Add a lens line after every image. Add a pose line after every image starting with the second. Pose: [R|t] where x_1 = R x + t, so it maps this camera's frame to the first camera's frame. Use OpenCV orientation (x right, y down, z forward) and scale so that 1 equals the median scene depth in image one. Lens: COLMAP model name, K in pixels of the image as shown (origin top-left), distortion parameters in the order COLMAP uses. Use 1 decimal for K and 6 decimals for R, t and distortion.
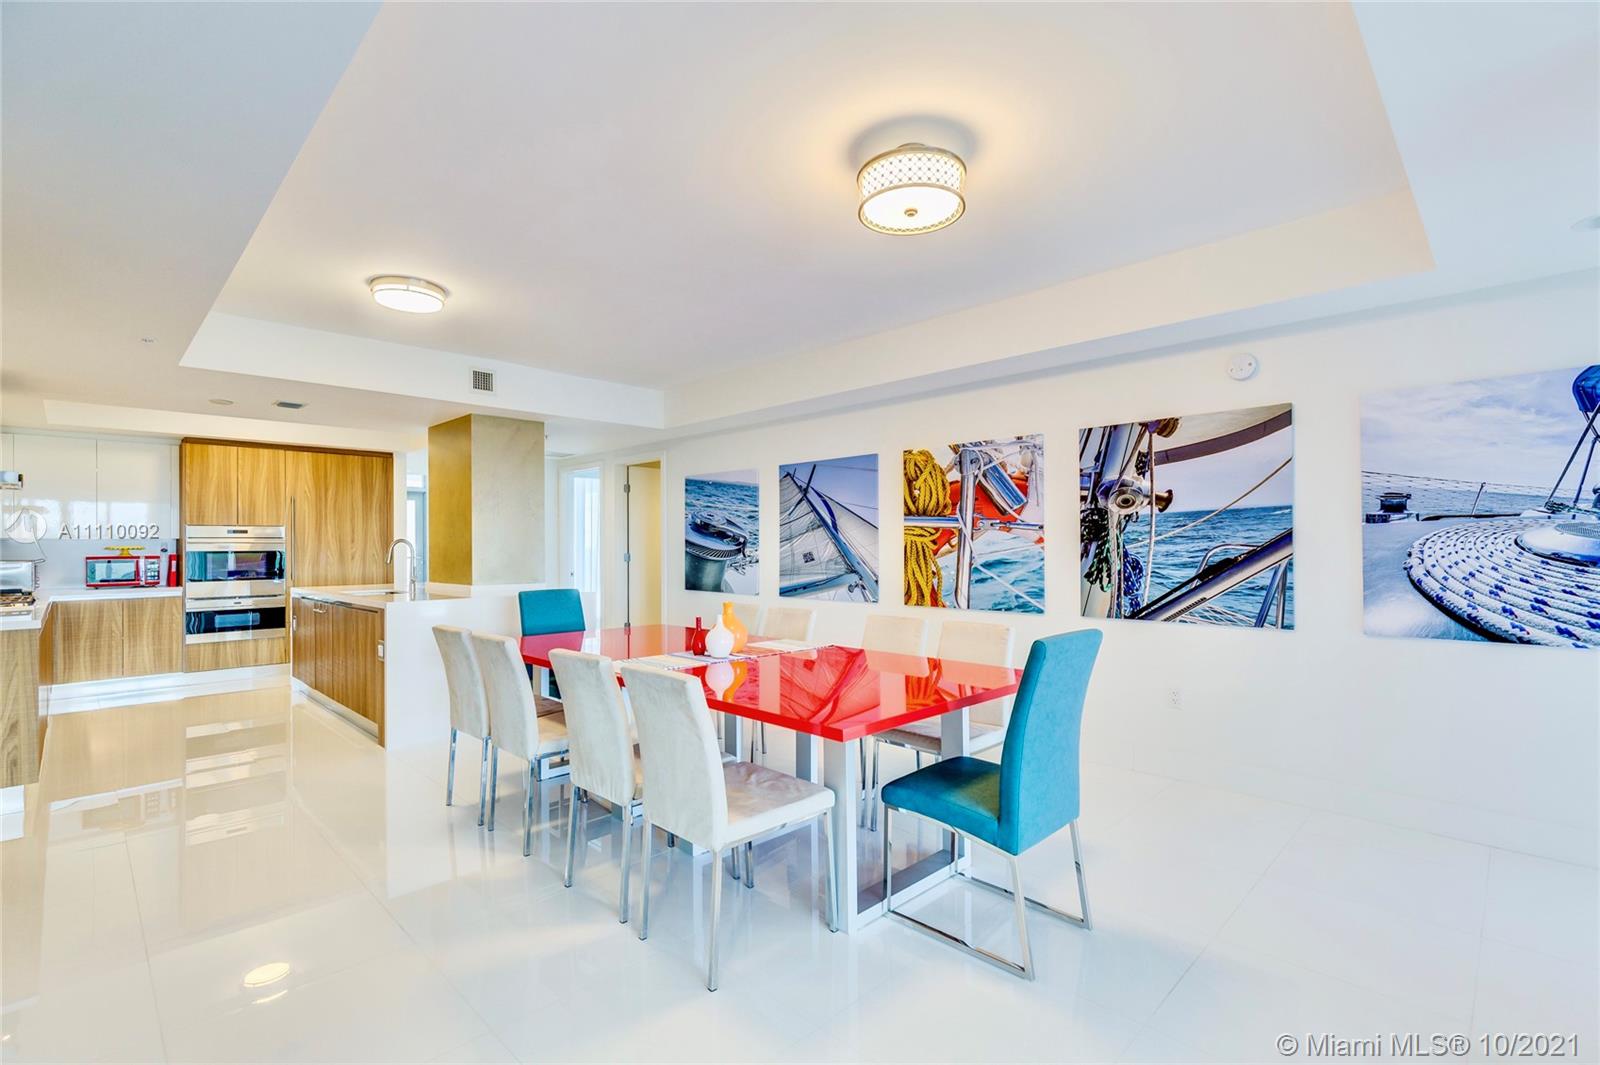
lens RADIAL K [[718.7, 0, 798.8], [0, 718.7, 538.1], [0, 0, 1]] dist [0.011477, 0.000126]
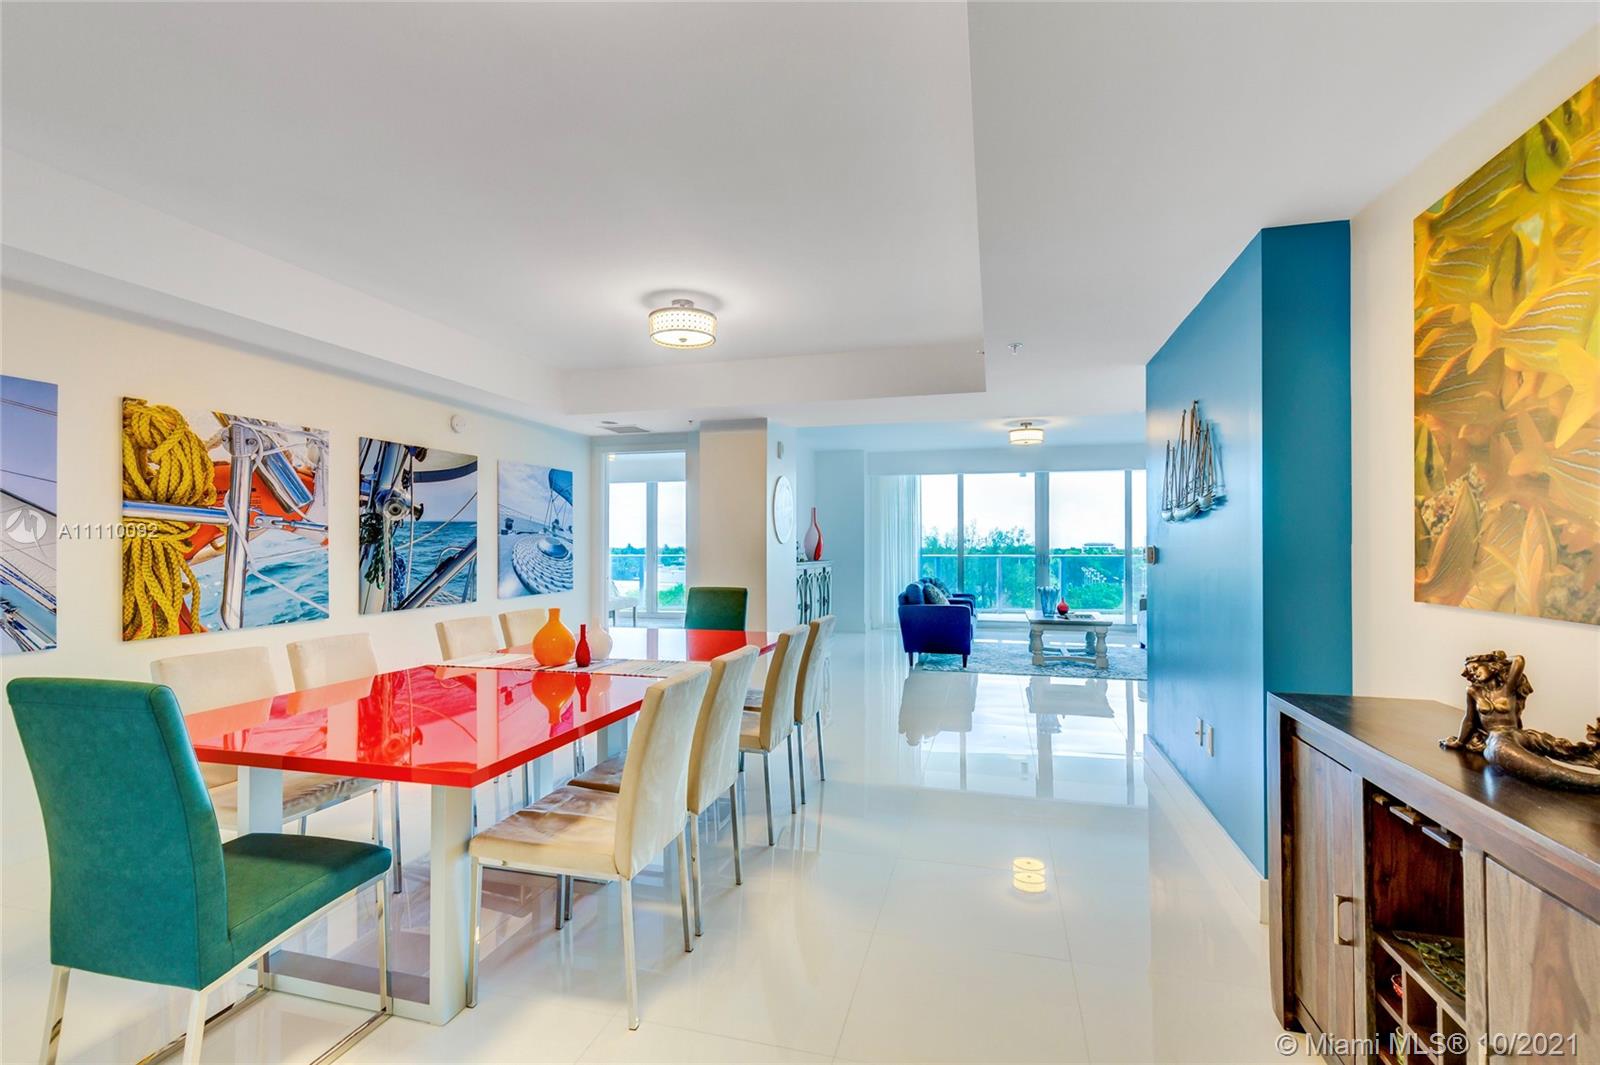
lens RADIAL K [[727.5, 0, 796.1], [0, 727.5, 542.9], [0, 0, 1]] dist [0.003971, 0.000705]
pose [[-0.493887, 0.011794, 0.869446, -0.744354], [-0.002160, 0.999888, -0.014790, 0.015728], [-0.869524, -0.009183, -0.493806, 0.853220]]
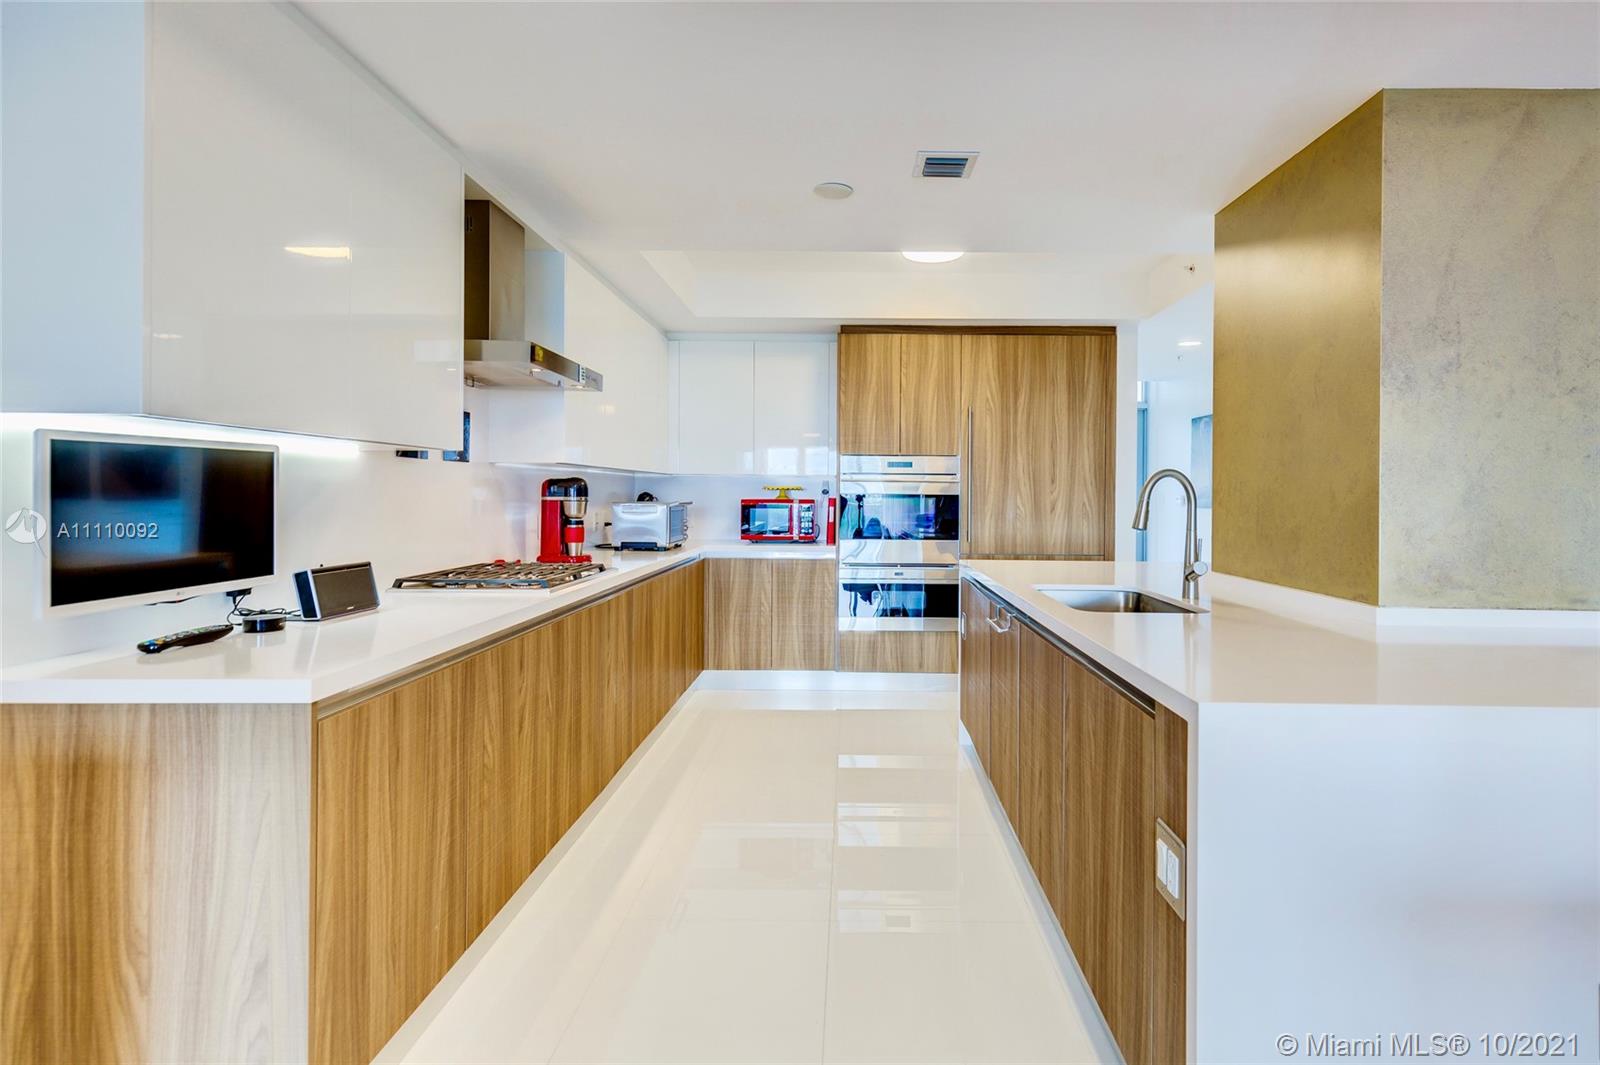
lens RADIAL K [[799.9, 0, 845.2], [0, 799.9, 492.8], [0, 0, 1]] dist [0.000829, -0.000028]
pose [[0.700422, 0.012719, -0.713615, -0.428745], [-0.006639, 0.999914, 0.011306, 0.012662], [0.713698, -0.003181, 0.700447, 0.667193]]
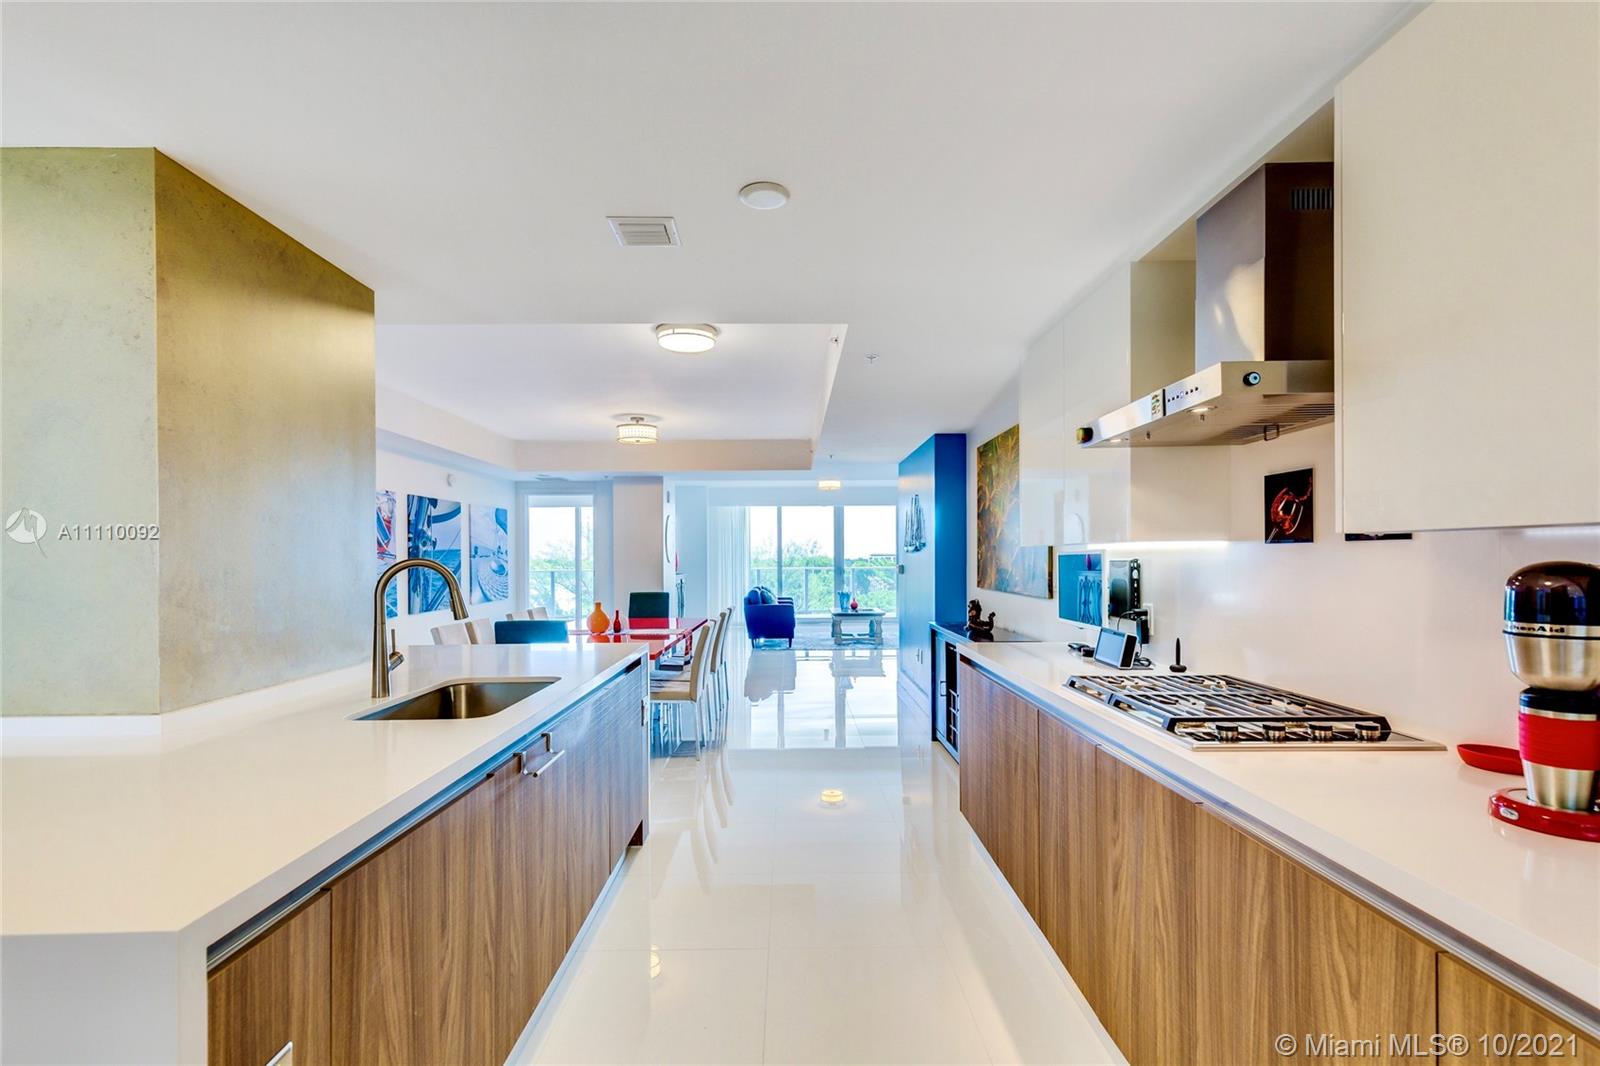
lens RADIAL K [[732.2, 0, 804.6], [0, 732.2, 559.5], [0, 0, 1]] dist [0.014192, 0.000011]
pose [[-0.720195, 0.010173, 0.693697, -1.163144], [0.006361, 0.999947, -0.008060, 0.006852], [-0.693742, -0.001392, -0.720222, 1.361265]]
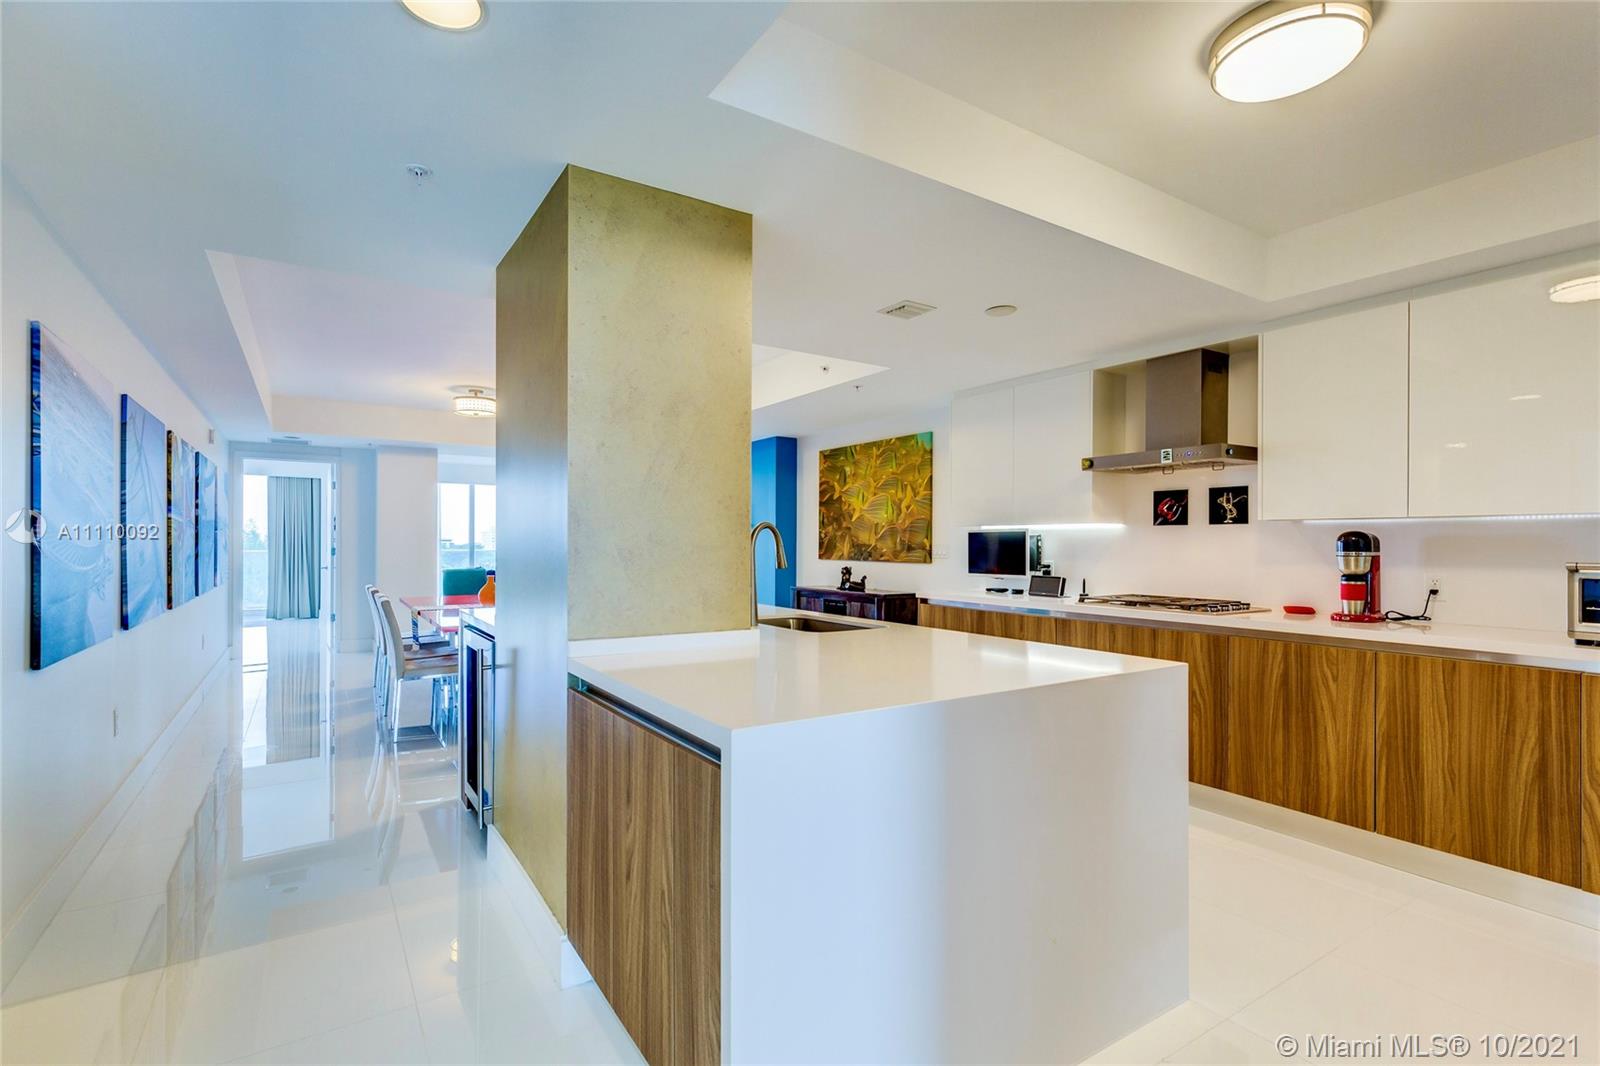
lens RADIAL K [[722.9, 0, 798.0], [0, 722.9, 544.8], [0, 0, 1]] dist [0.005450, -0.000073]
pose [[-0.980410, 0.006893, 0.196849, -0.802939], [0.005989, 0.999969, -0.005187, 0.020554], [-0.196878, -0.003907, -0.980420, 1.781843]]
